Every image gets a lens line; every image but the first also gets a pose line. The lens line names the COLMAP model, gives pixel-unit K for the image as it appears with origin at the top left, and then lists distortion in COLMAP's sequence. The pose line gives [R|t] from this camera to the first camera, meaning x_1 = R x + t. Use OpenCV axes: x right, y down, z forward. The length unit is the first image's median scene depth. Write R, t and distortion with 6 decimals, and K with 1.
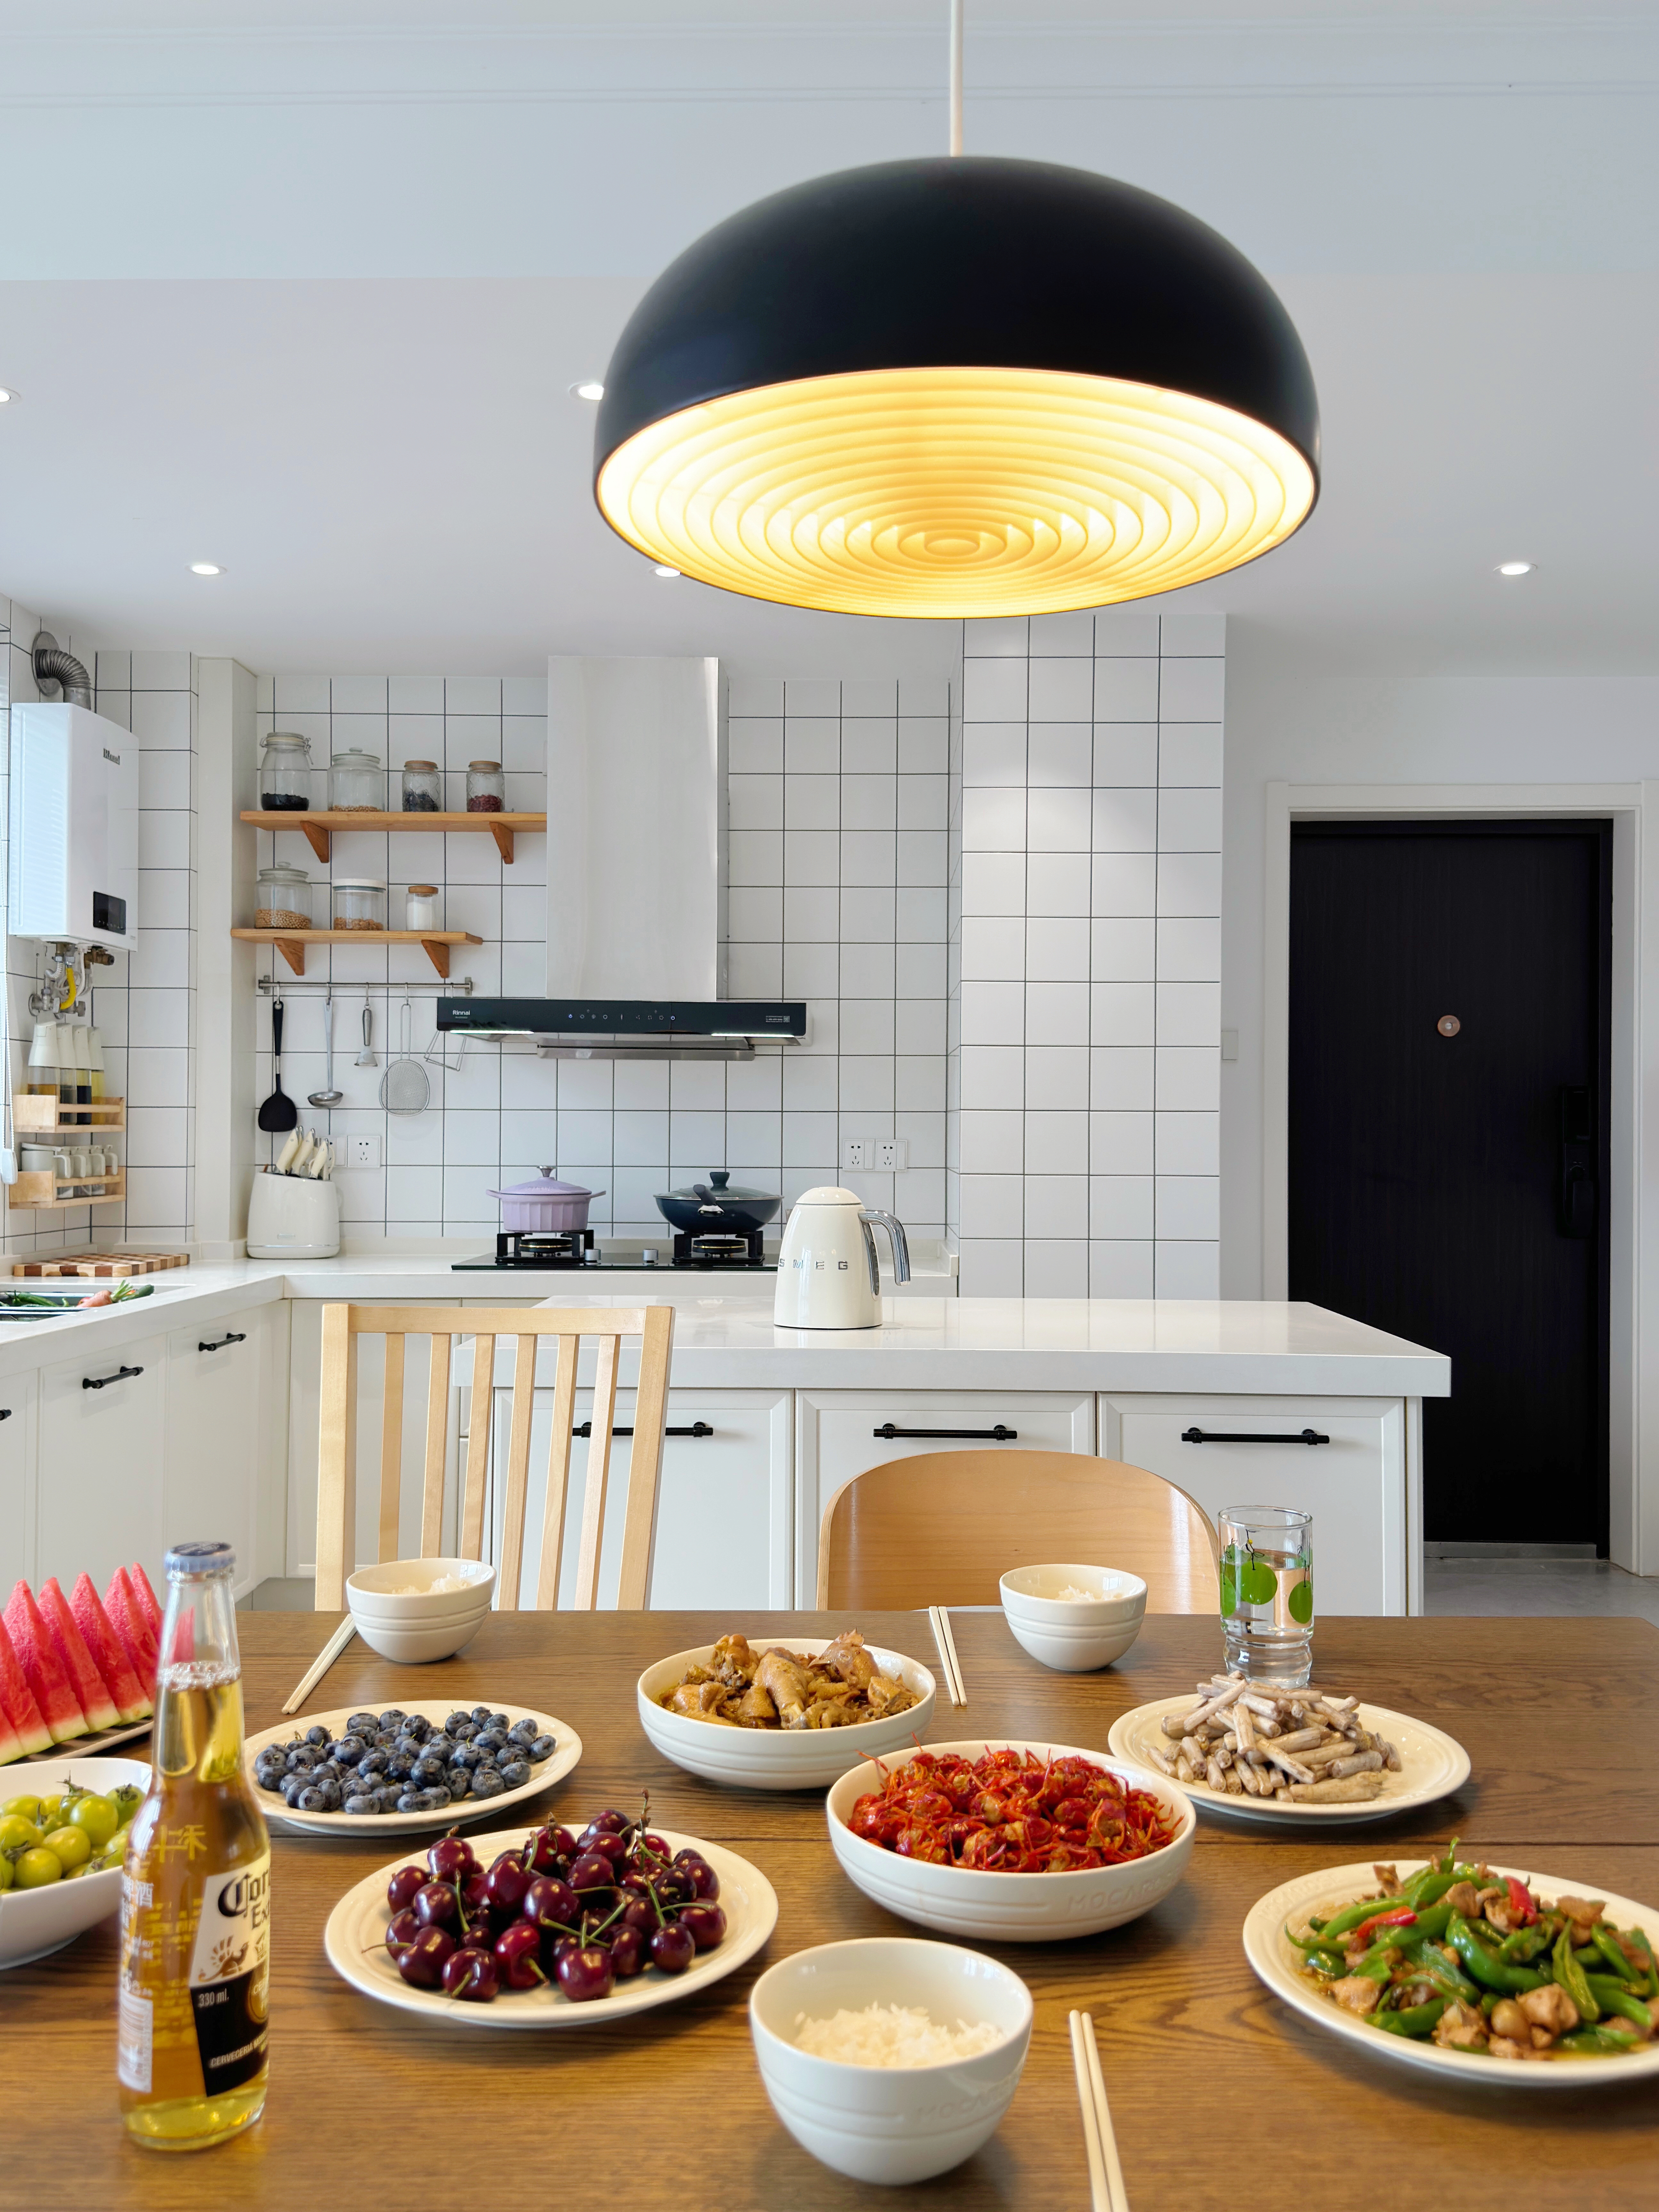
lens RADIAL K [[1821.9, 0, 829.5], [0, 1821.9, 1106.0], [0, 0, 1]] dist [0.071569, -0.001265]
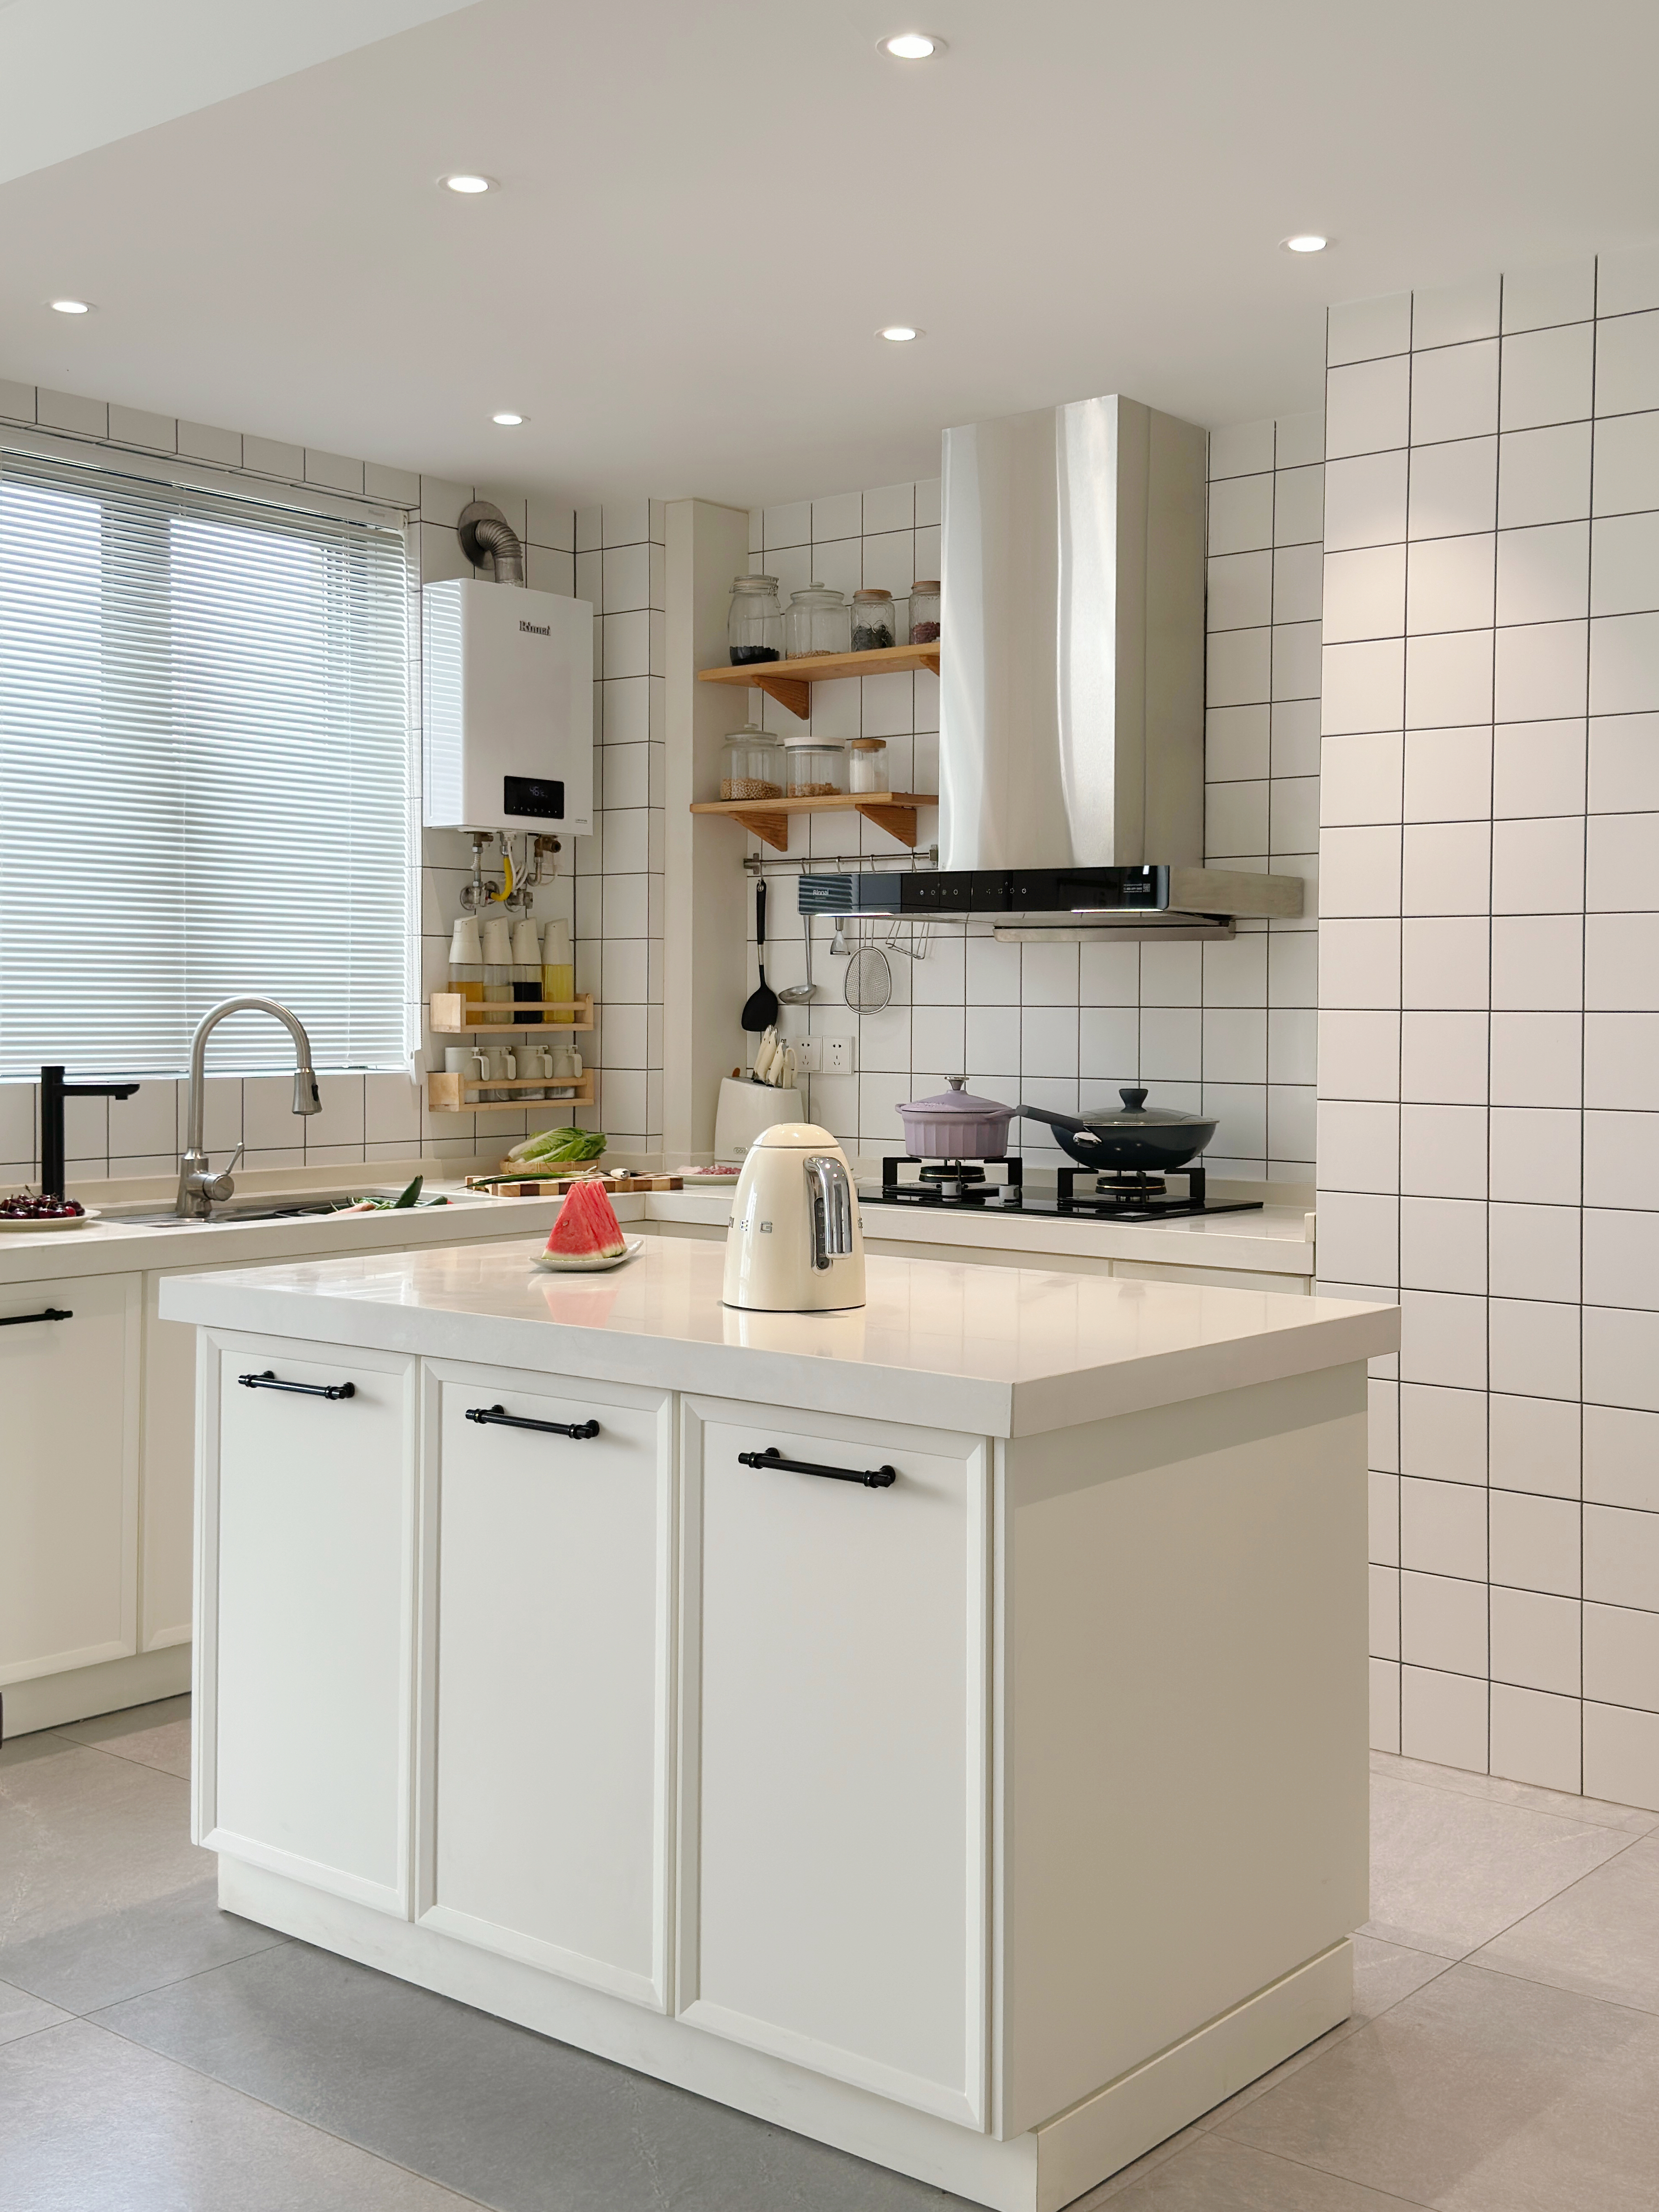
lens RADIAL K [[2362.6, 0, 910.7], [0, 2362.6, 1024.0], [0, 0, 1]] dist [0.114382, -0.022453]
pose [[0.795301, 0.004206, -0.606200, 0.452039], [0.006772, 0.999852, 0.015822, -0.006943], [0.606177, -0.016688, 0.795155, 0.146618]]
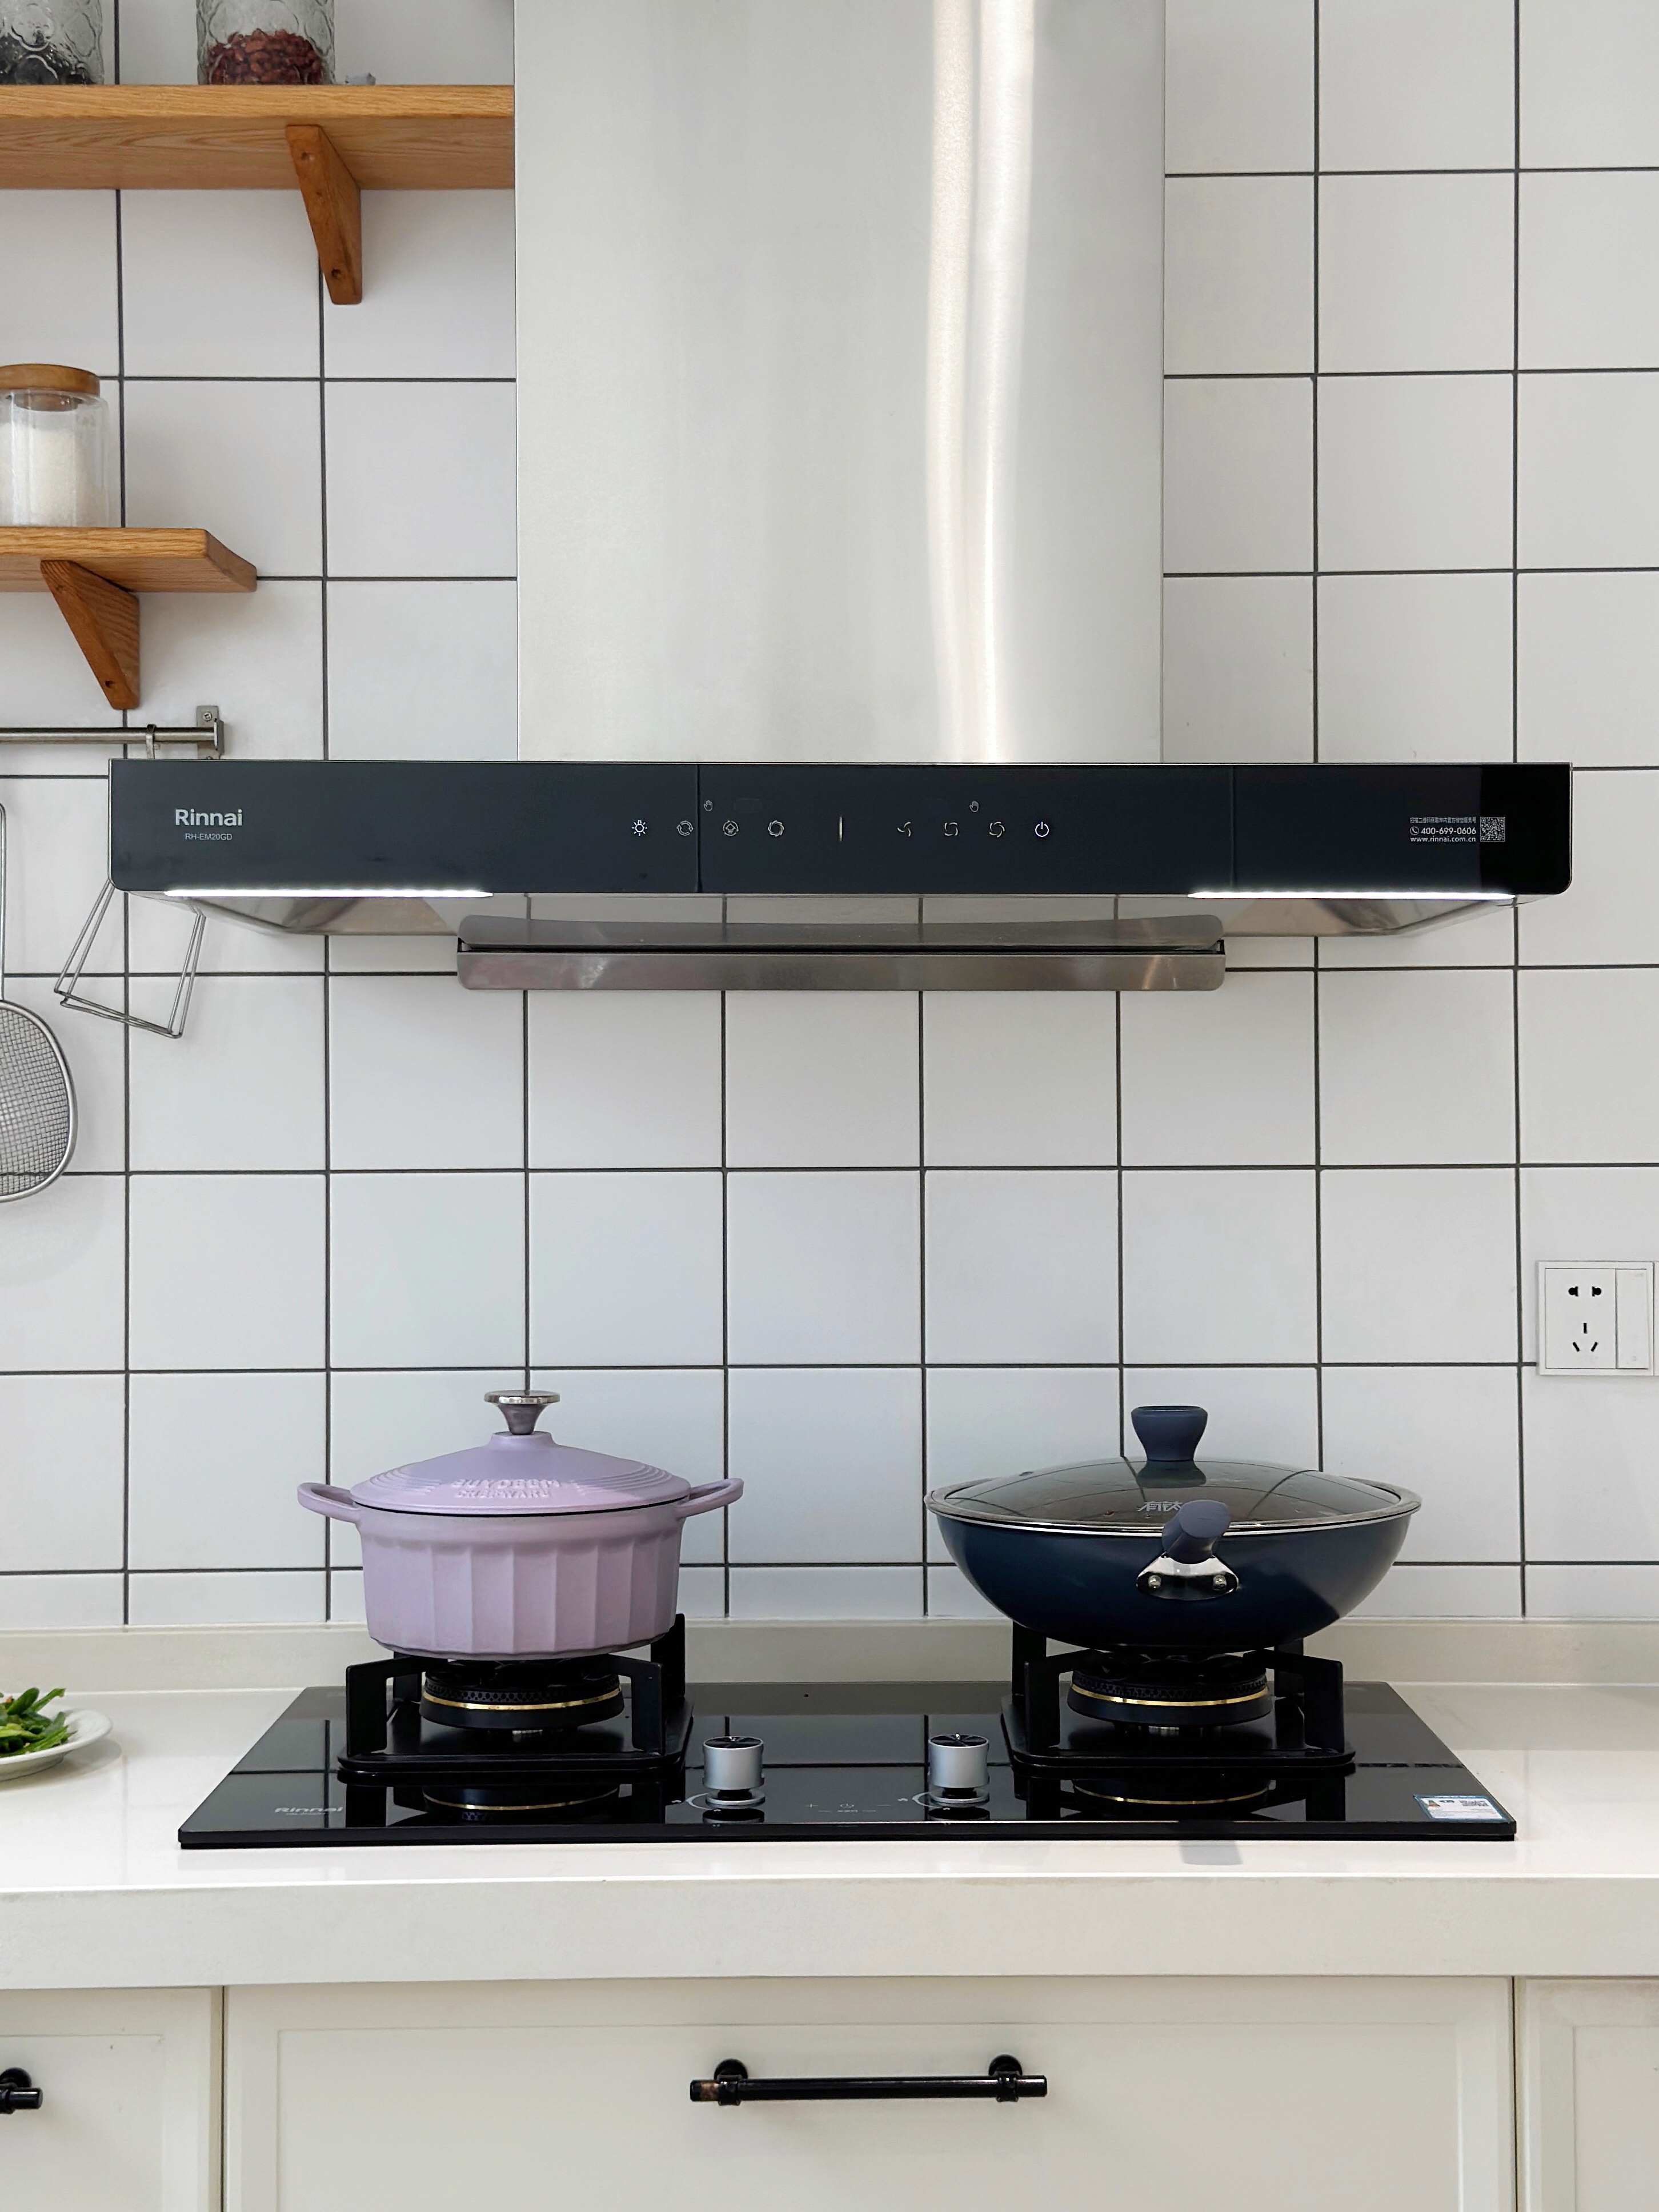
lens RADIAL K [[3222.7, 0, 831.6], [0, 3222.7, 1057.1], [0, 0, 1]] dist [0.087893, -0.052248]
pose [[0.999713, -0.010876, 0.021363, -0.115196], [0.010806, 0.999936, 0.003433, -0.017112], [-0.021399, -0.003202, 0.999766, 0.508197]]
